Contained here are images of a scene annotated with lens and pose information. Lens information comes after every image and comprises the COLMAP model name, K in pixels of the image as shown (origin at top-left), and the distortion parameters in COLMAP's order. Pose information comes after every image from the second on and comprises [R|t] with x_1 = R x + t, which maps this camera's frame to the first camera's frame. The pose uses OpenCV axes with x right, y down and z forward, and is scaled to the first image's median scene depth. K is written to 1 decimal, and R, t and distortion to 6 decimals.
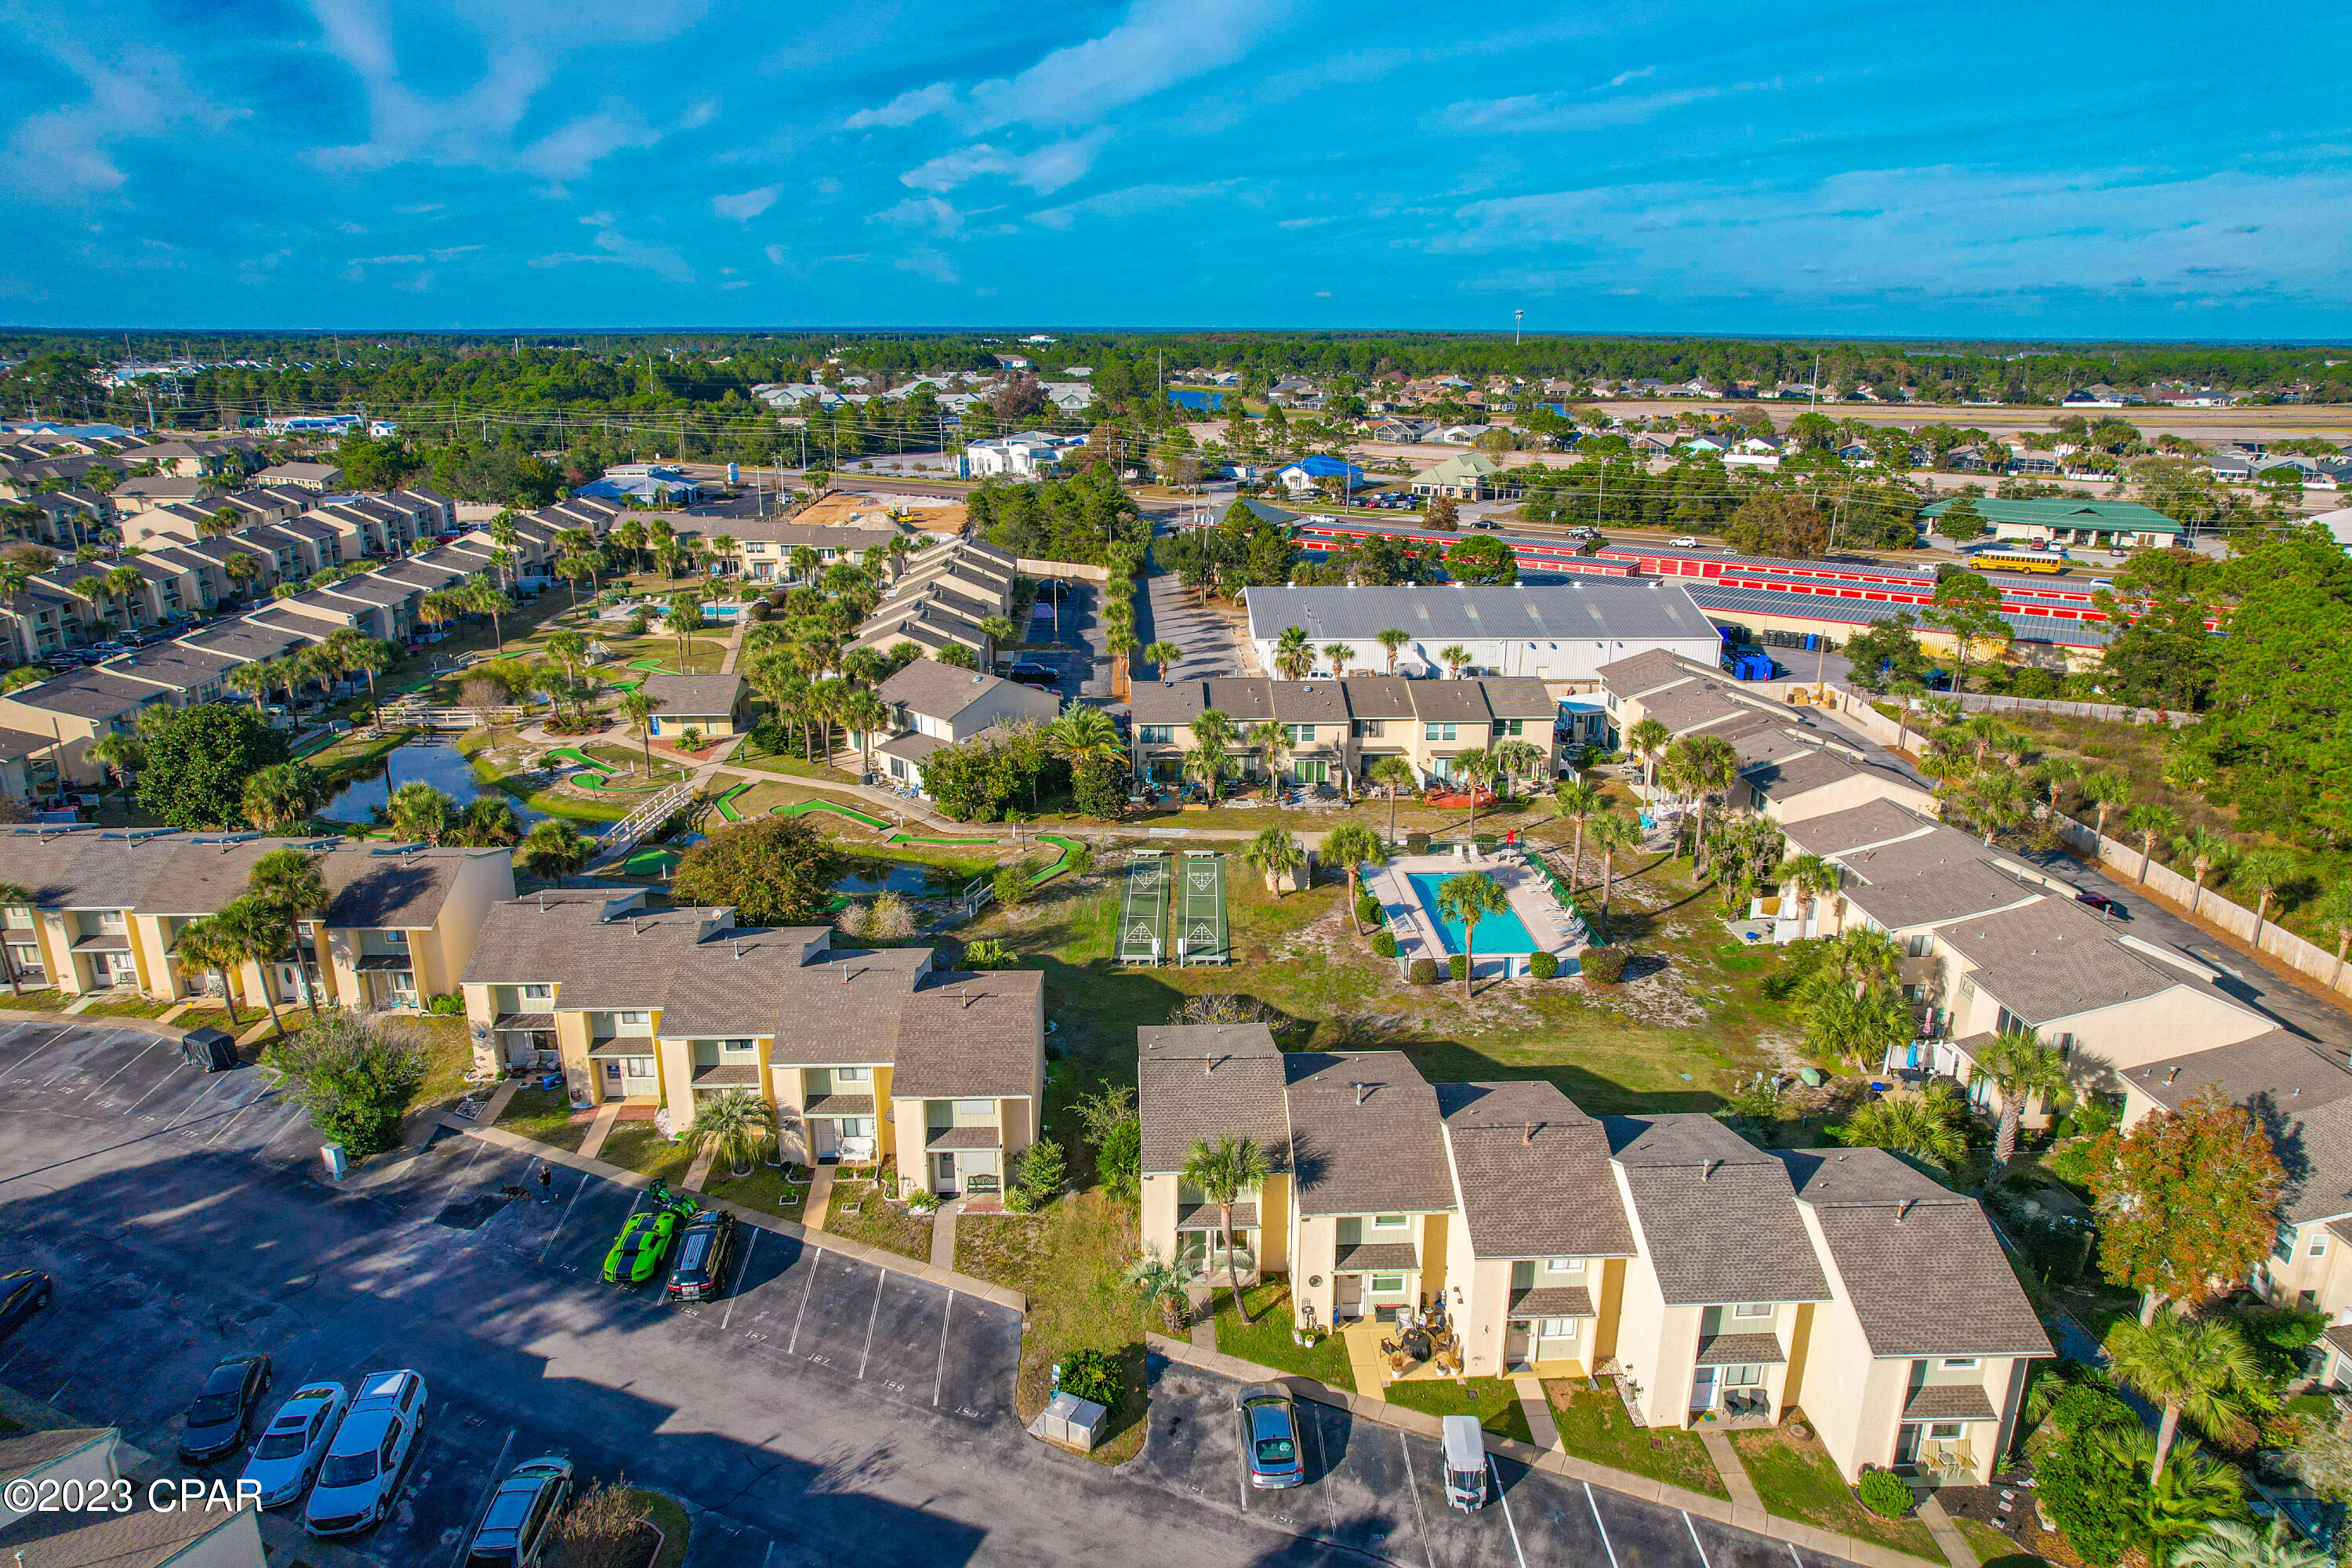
lens RADIAL K [[1505.3, 0, 1184.8], [0, 1505.3, 780.5], [0, 0, 1]] dist [-0.075162, 0.067929]
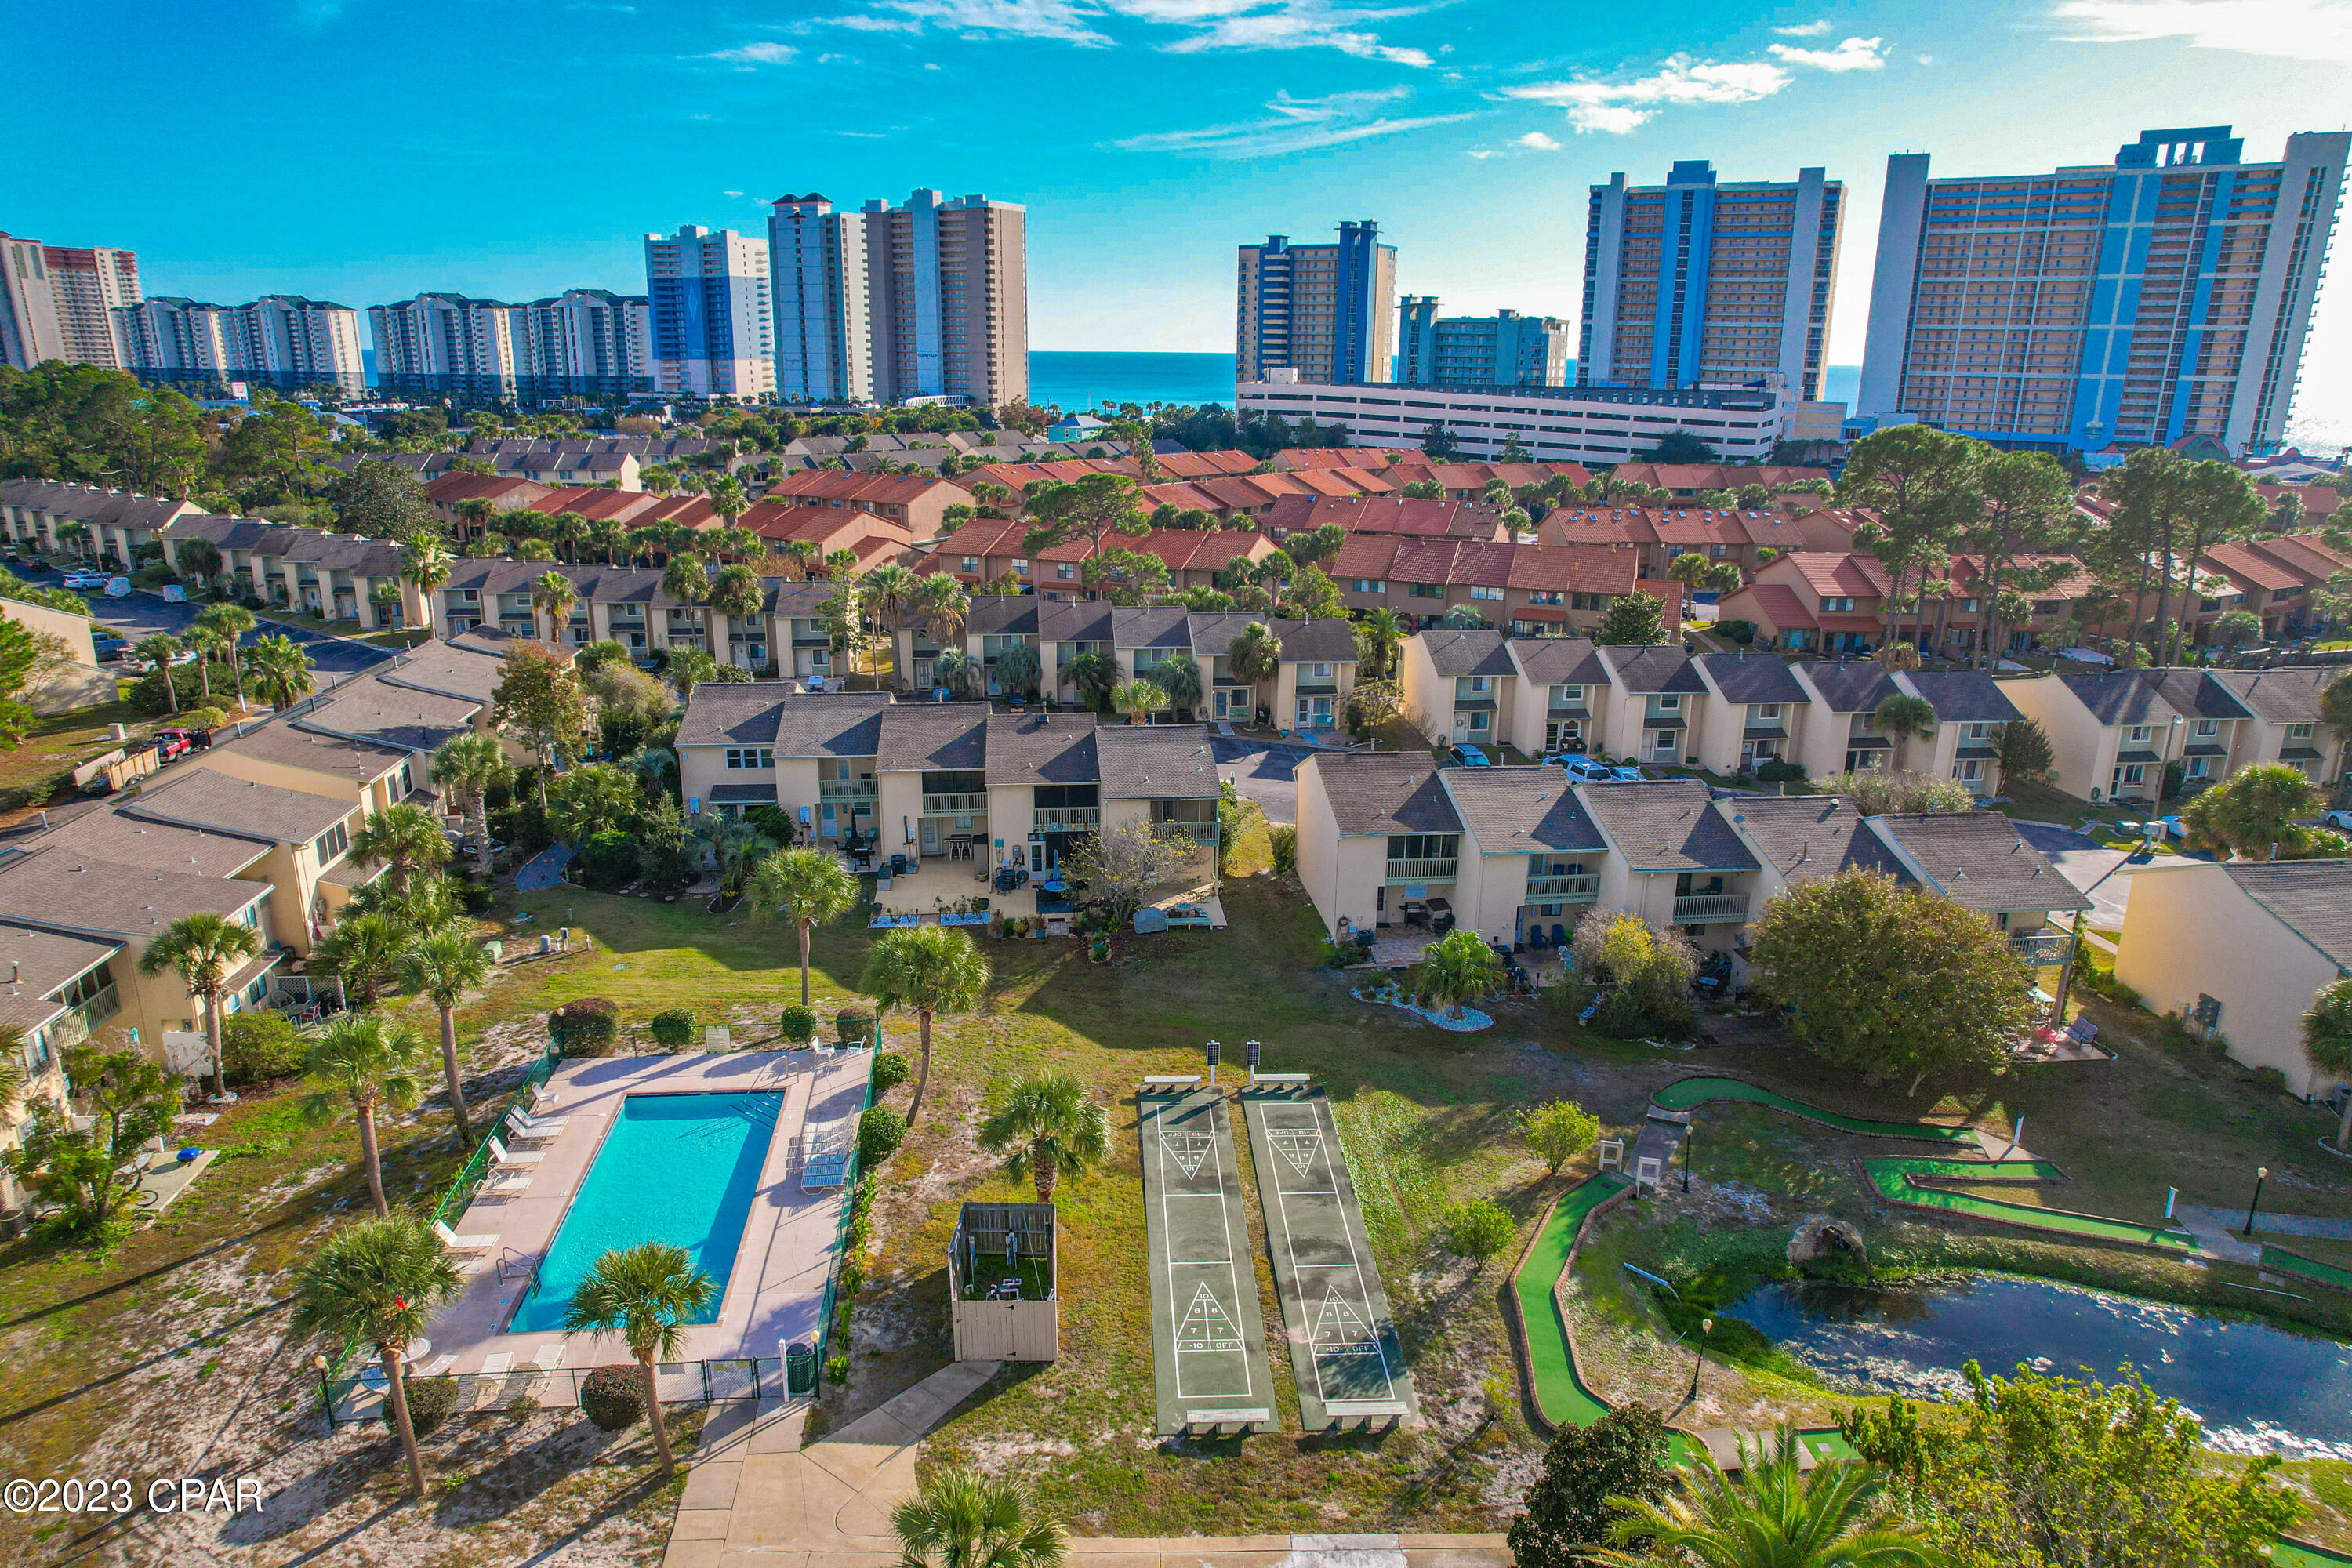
lens RADIAL K [[1505.3, 0, 1182.9], [0, 1505.3, 798.8], [0, 0, 1]] dist [-0.075162, 0.067929]
pose [[-0.997969, 0.003330, -0.063607, 0.055163], [-0.032493, 0.832289, 0.553389, -0.354796], [0.054782, 0.554332, -0.830491, 1.566831]]
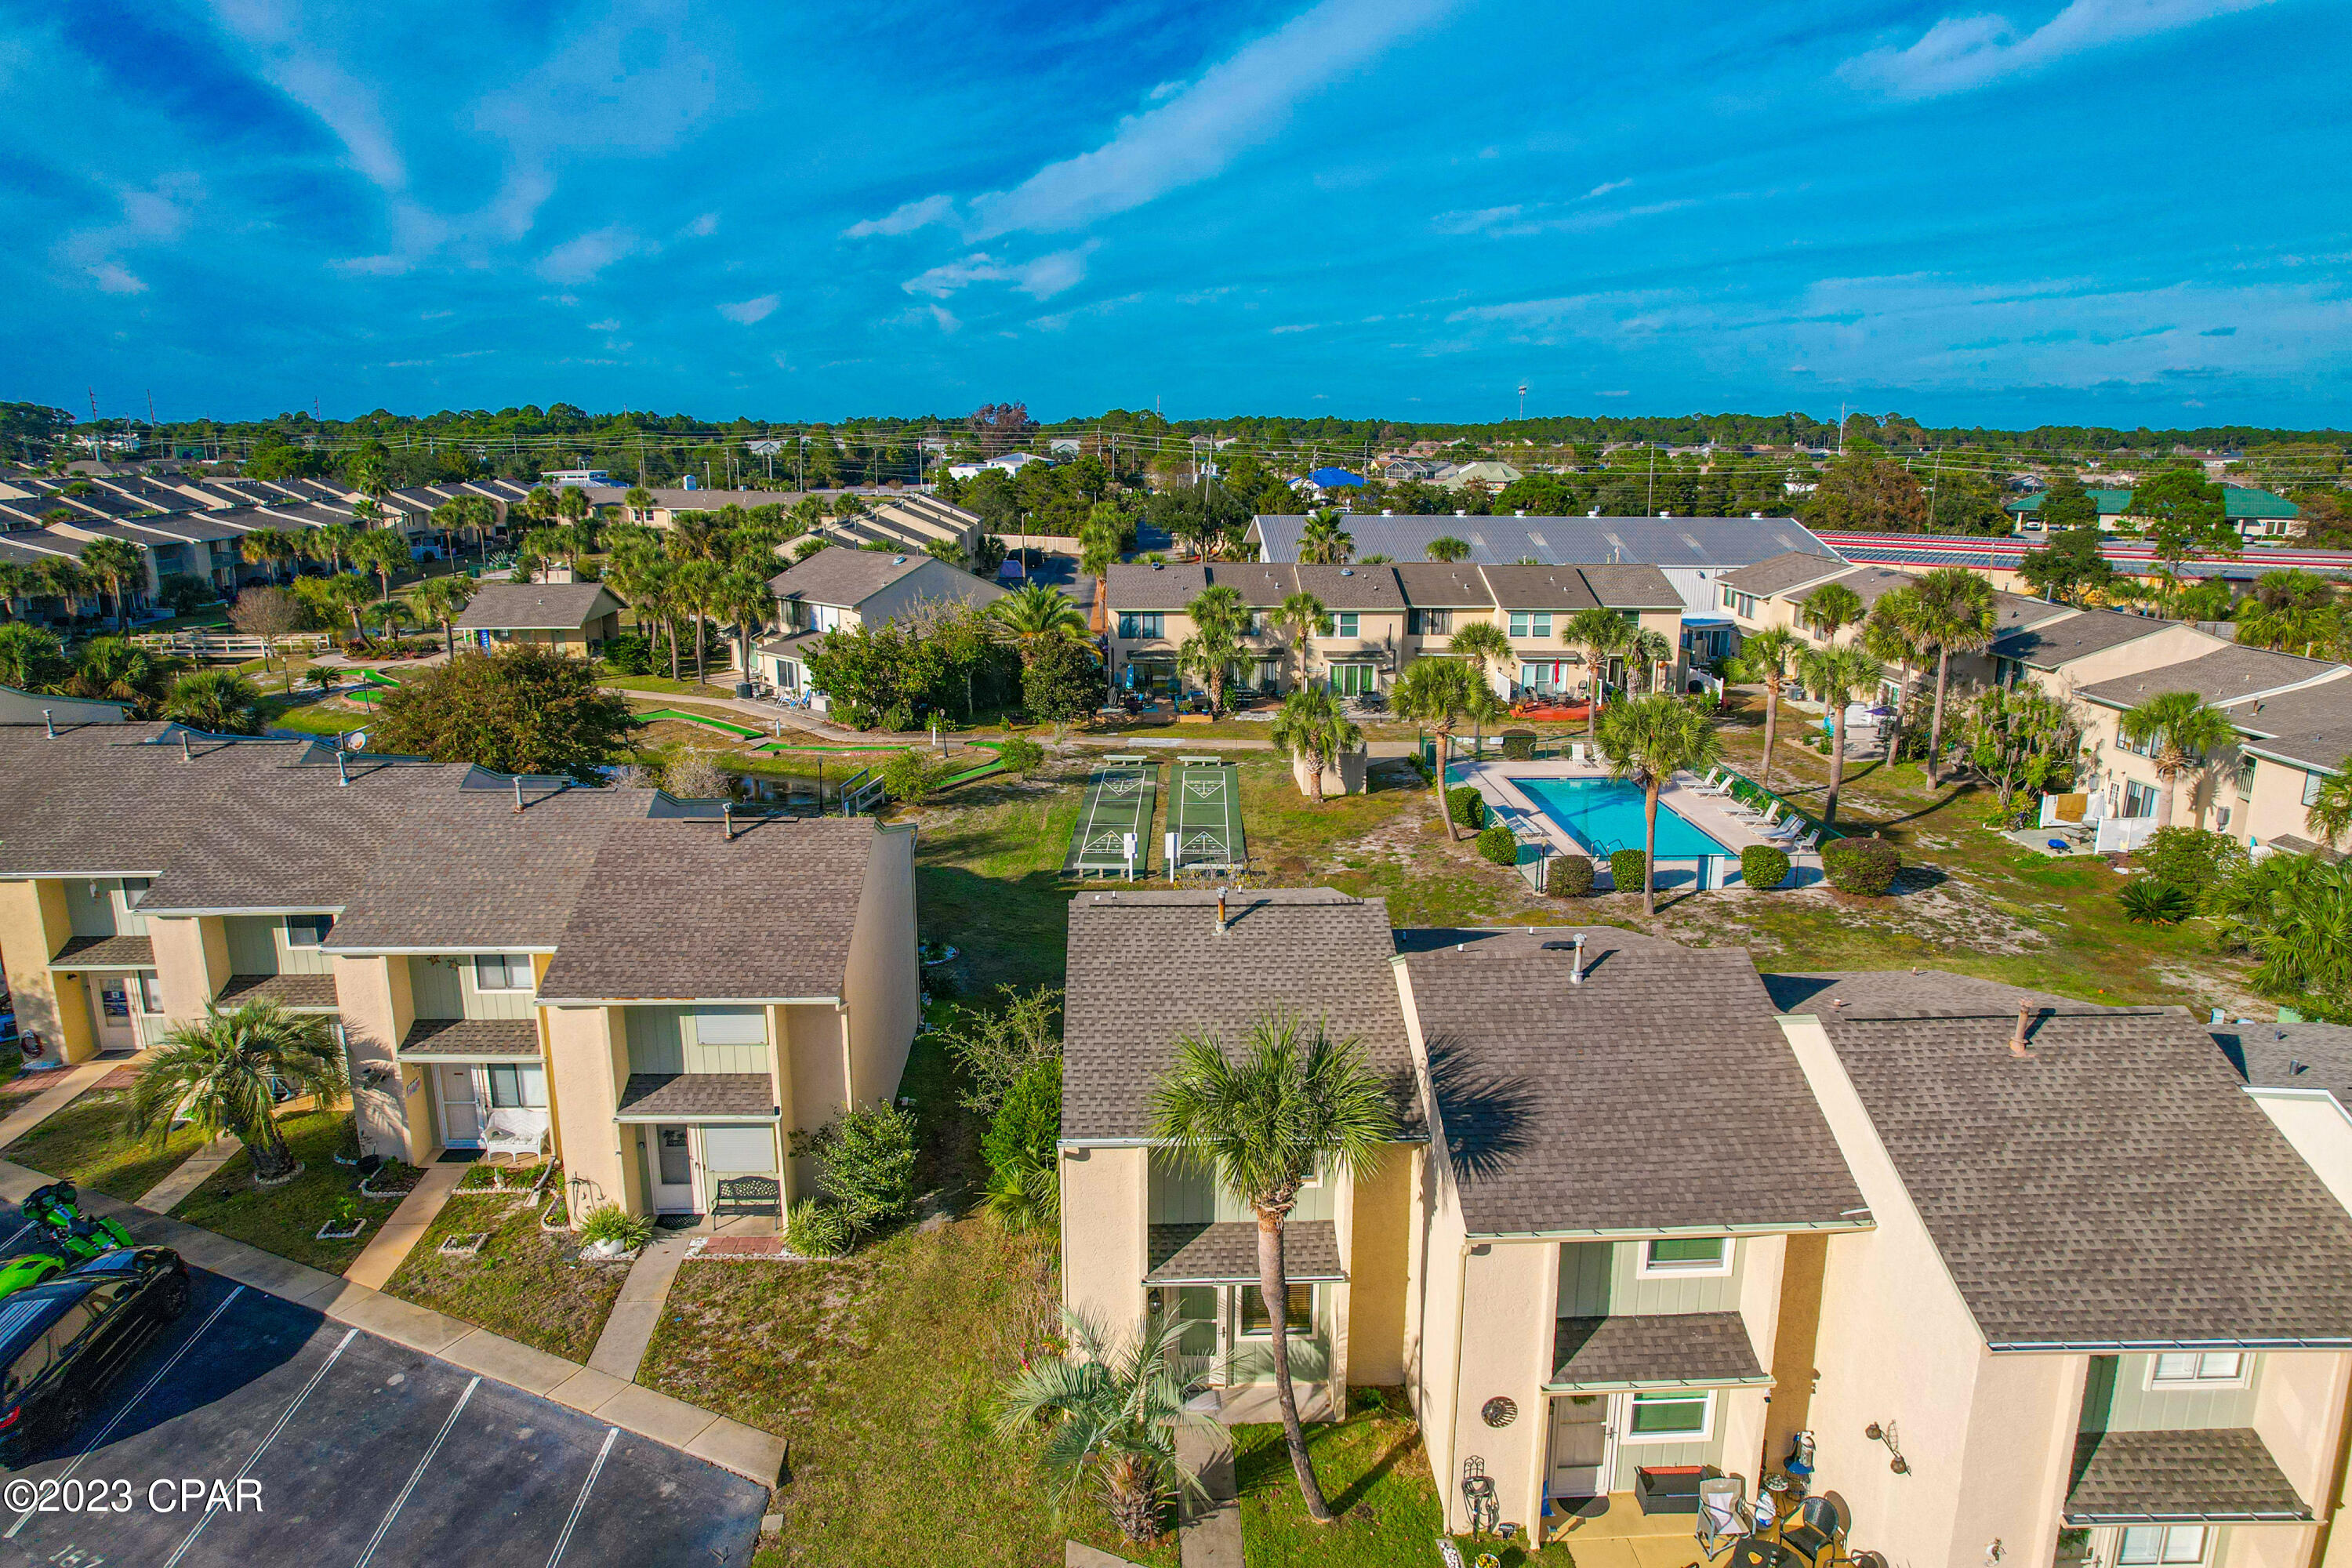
lens RADIAL K [[1505.3, 0, 1180.2], [0, 1505.3, 798.8], [0, 0, 1]] dist [-0.075162, 0.067929]
pose [[0.999998, -0.001097, -0.001747, 0.003135], [0.001005, 0.998642, -0.052089, 0.131535], [0.001802, 0.052087, 0.998641, 0.406271]]
